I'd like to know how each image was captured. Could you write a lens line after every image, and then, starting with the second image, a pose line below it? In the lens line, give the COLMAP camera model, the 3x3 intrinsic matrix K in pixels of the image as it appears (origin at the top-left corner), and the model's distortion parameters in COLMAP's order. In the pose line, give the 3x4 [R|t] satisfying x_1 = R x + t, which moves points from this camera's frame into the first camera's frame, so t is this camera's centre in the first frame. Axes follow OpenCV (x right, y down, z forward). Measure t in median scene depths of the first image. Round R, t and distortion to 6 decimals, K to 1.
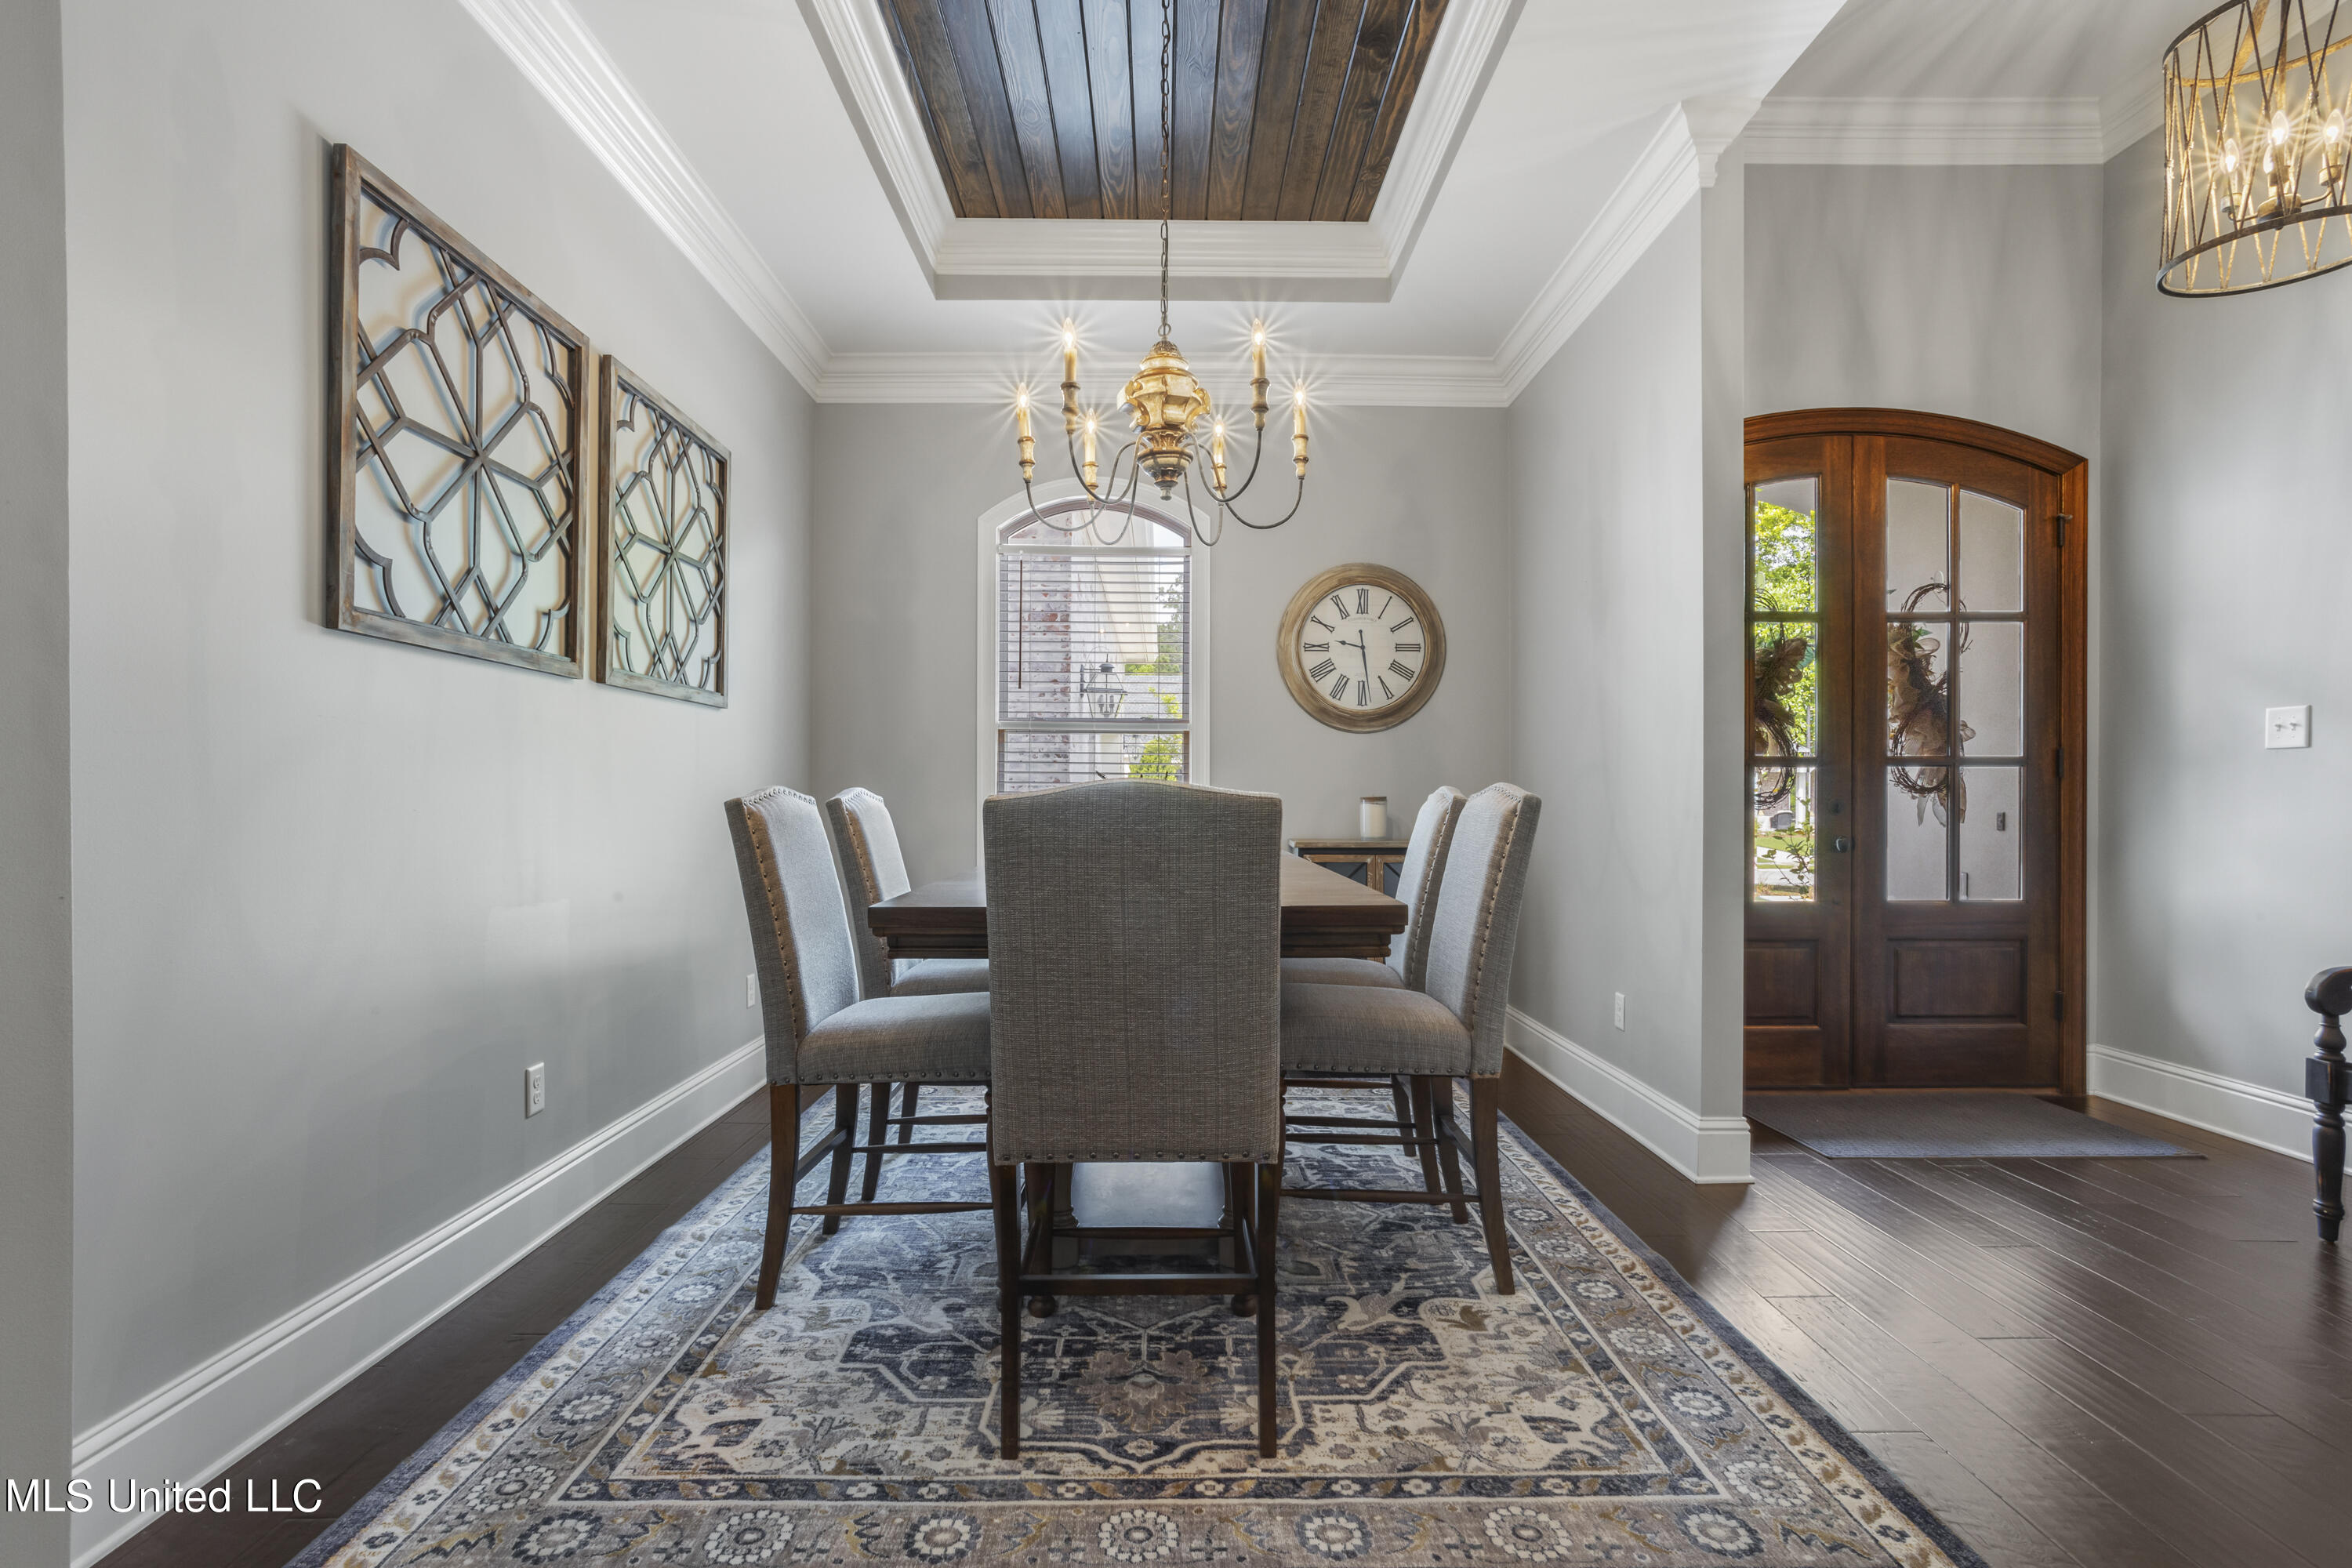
lens RADIAL K [[1159.7, 0, 1160.1], [0, 1159.7, 803.3], [0, 0, 1]] dist [-0.060336, 0.043320]
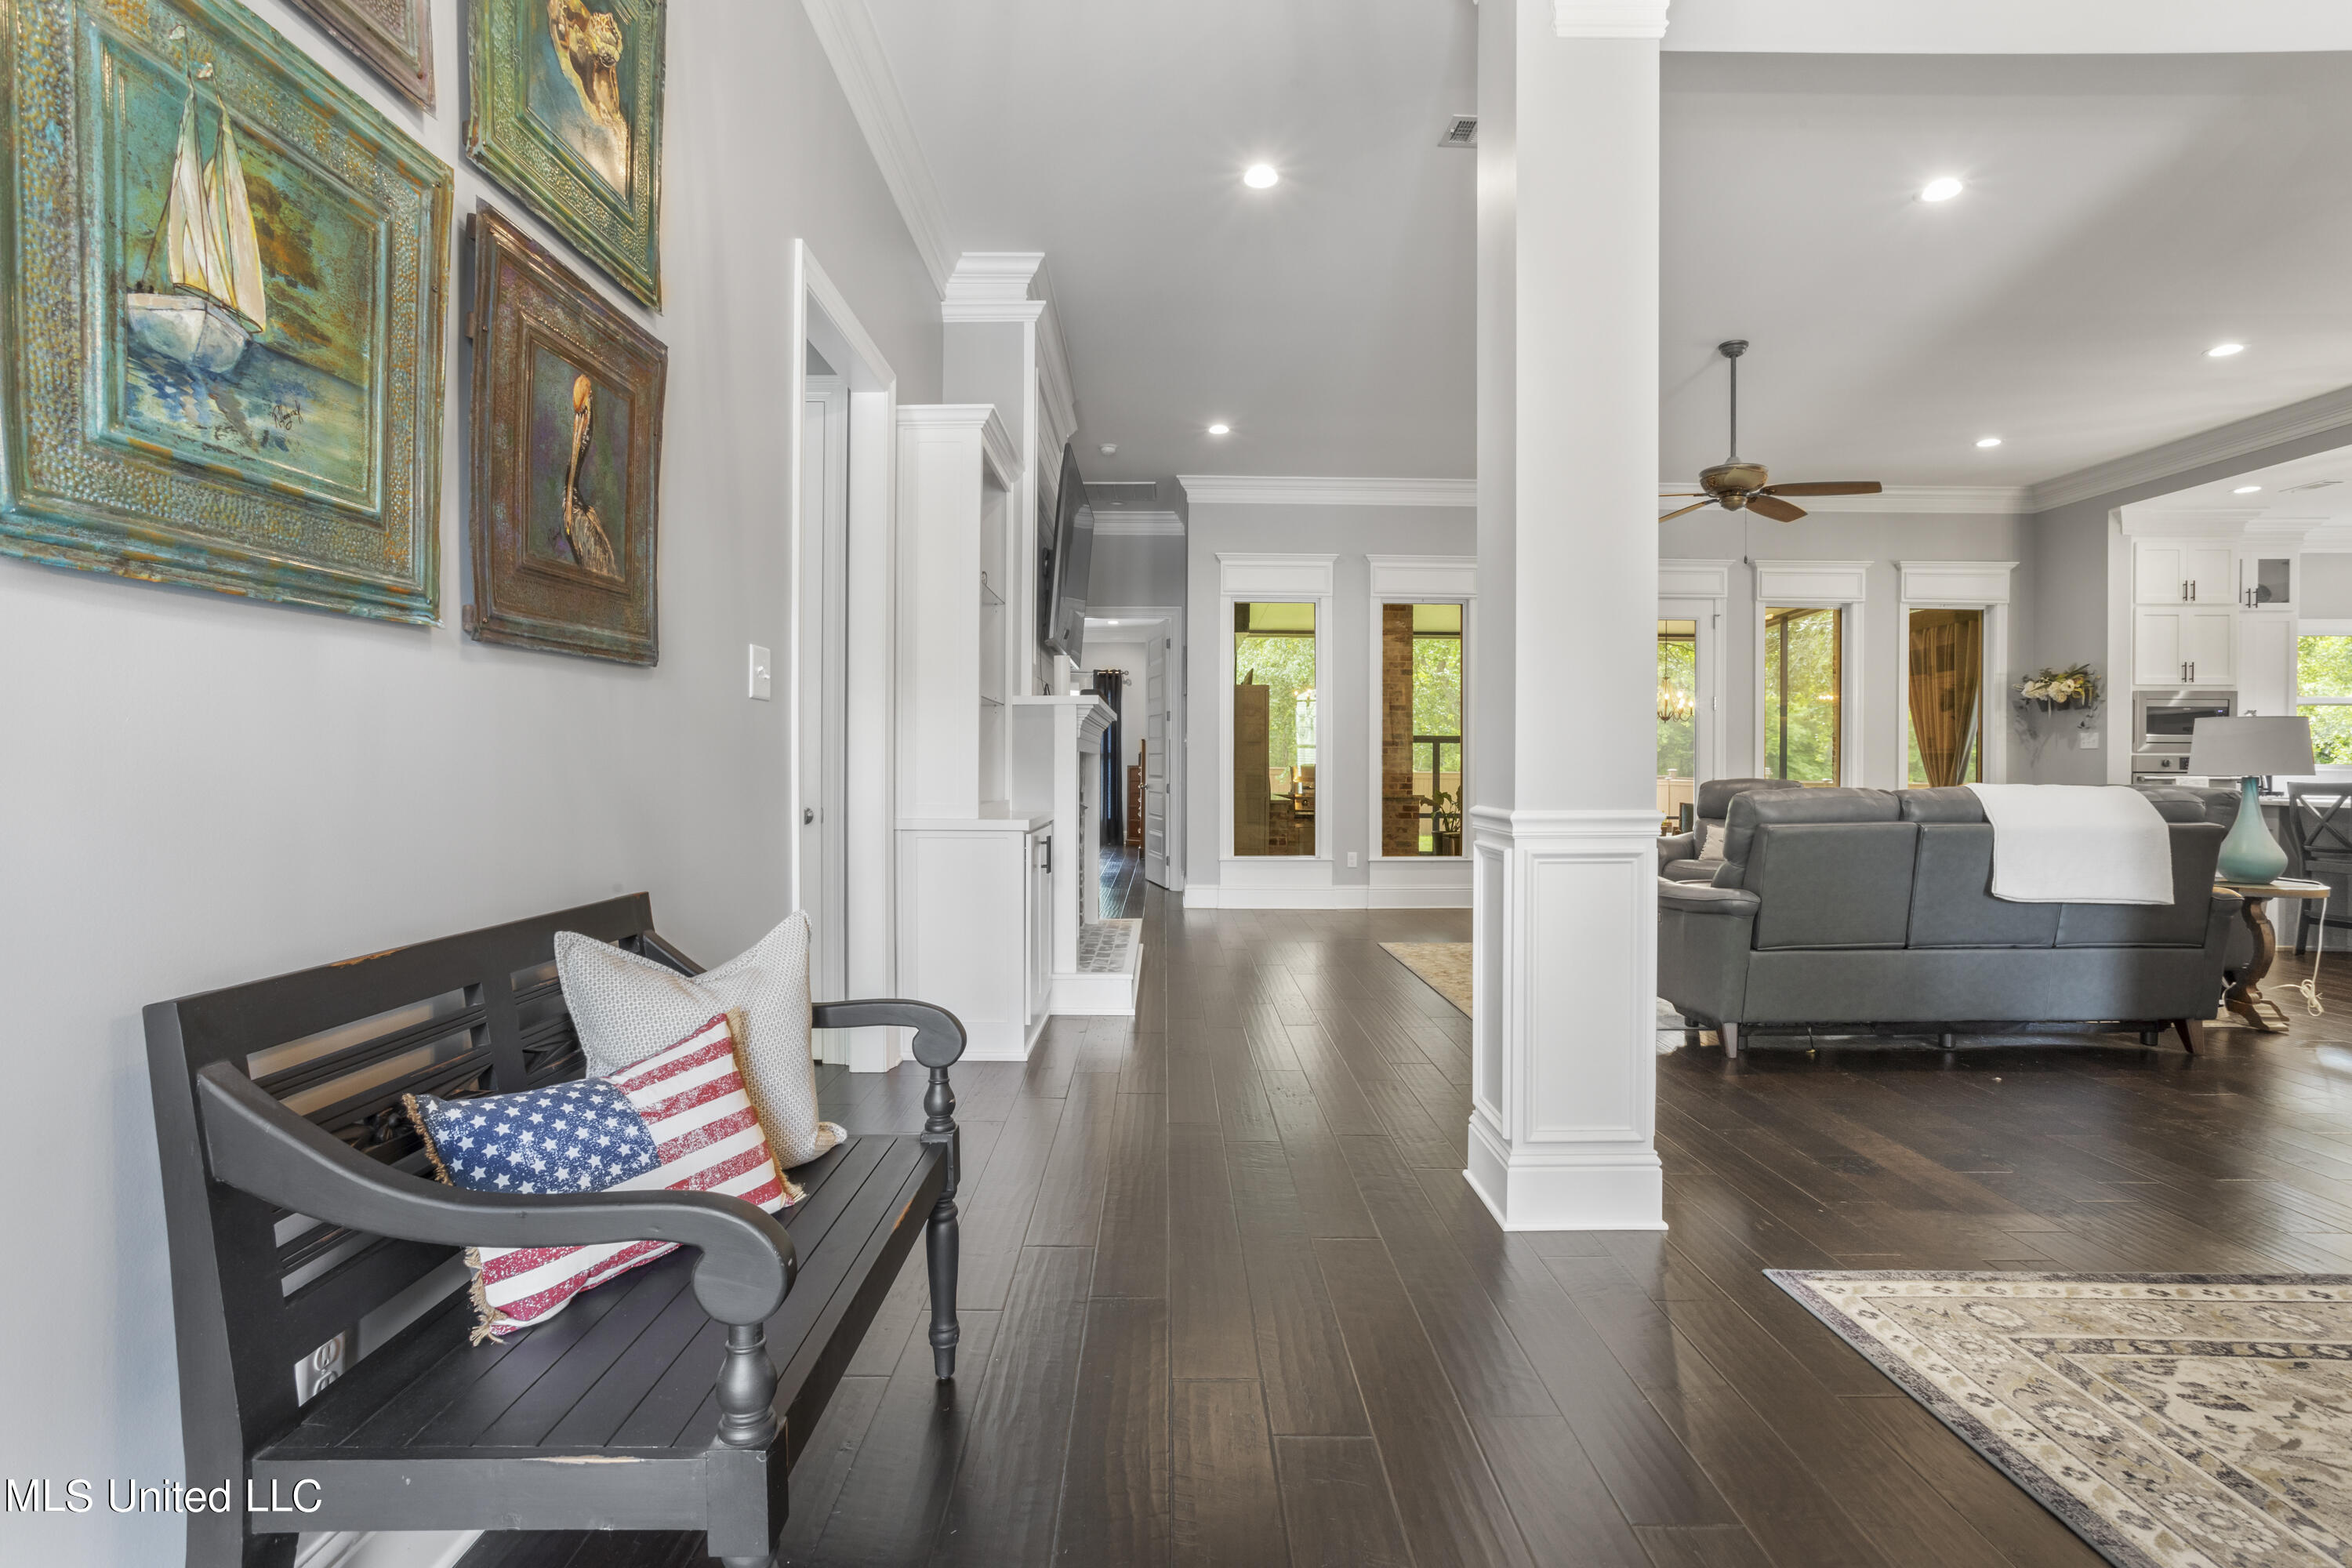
lens RADIAL K [[1153.5, 0, 1167.9], [0, 1153.5, 786.4], [0, 0, 1]] dist [-0.054049, 0.036013]
pose [[-0.999955, -0.007308, -0.006087, 0.574687], [-0.007439, 0.999736, 0.021732, -0.001988], [0.005926, 0.021776, -0.999745, 0.896738]]
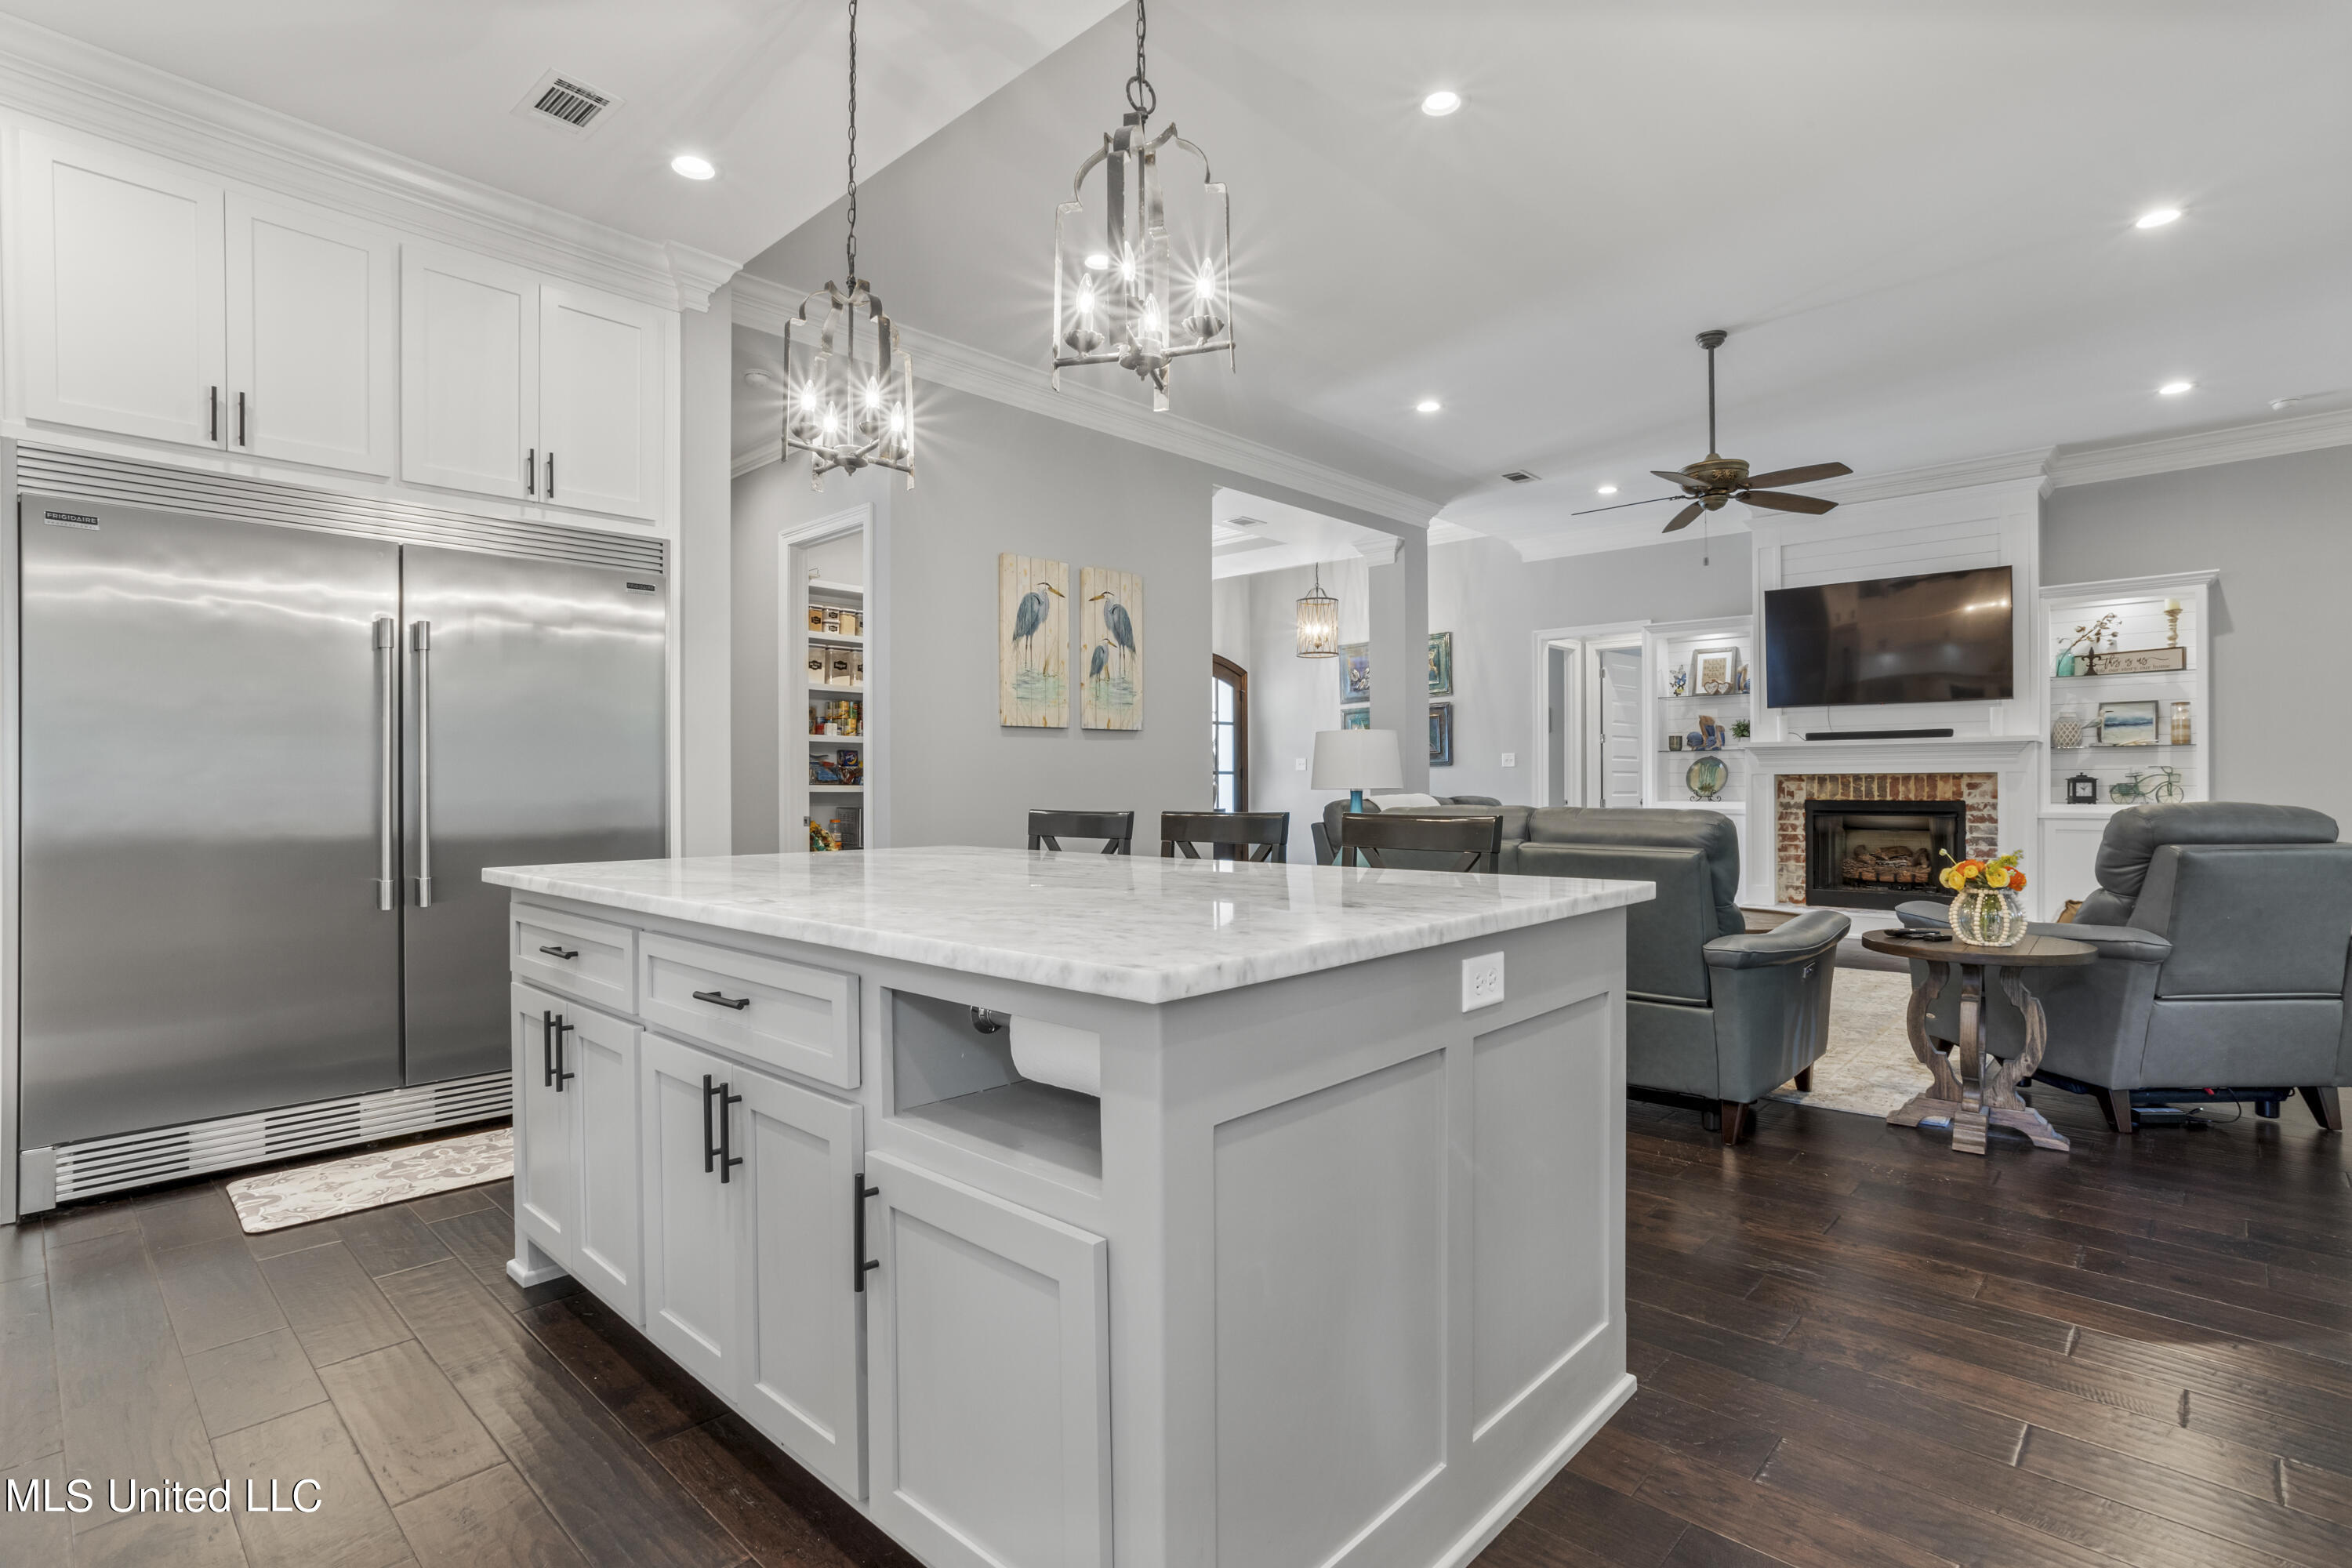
lens RADIAL K [[1135.1, 0, 1173.3], [0, 1135.1, 788.1], [0, 0, 1]] dist [-0.055983, 0.037291]
pose [[0.688613, -0.007153, 0.725094, -1.466199], [0.009699, 0.999953, 0.000654, -0.000012], [-0.725064, 0.006582, 0.688650, -0.911131]]
